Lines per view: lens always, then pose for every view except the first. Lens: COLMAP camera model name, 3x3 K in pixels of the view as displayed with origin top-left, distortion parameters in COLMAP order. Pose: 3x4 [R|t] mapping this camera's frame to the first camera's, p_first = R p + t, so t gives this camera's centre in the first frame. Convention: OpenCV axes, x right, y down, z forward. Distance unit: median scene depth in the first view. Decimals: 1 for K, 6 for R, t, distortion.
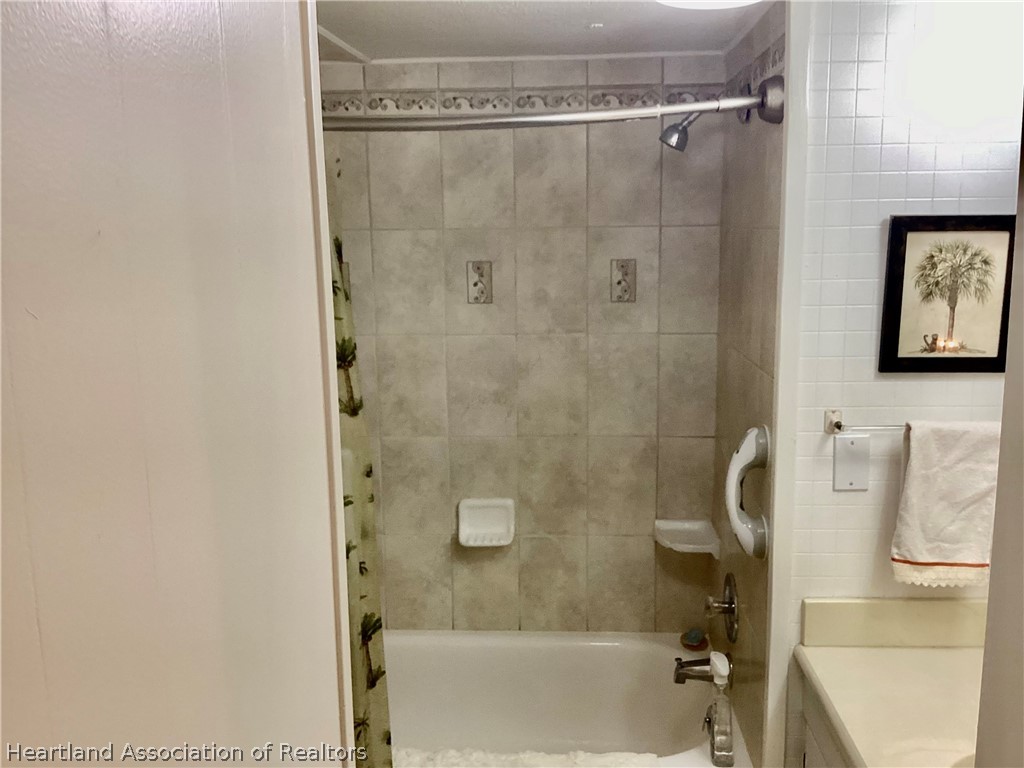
lens RADIAL K [[923.5, 0, 512.0], [0, 923.5, 384.0], [0, 0, 1]] dist [0.094095, -0.171339]
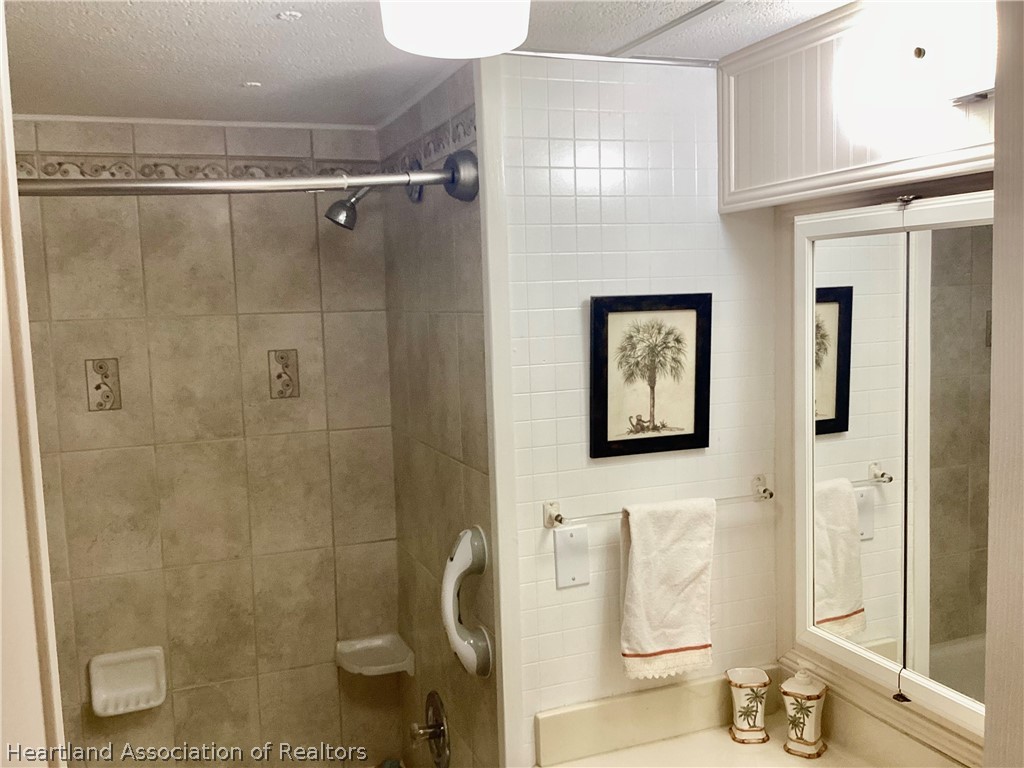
lens RADIAL K [[933.5, 0, 512.0], [0, 933.5, 384.0], [0, 0, 1]] dist [0.103188, -0.241674]
pose [[0.911197, -0.055477, 0.408218, -0.050529], [0.092146, 0.993232, -0.070703, -0.020391], [-0.401533, 0.102040, 0.910142, 0.111224]]
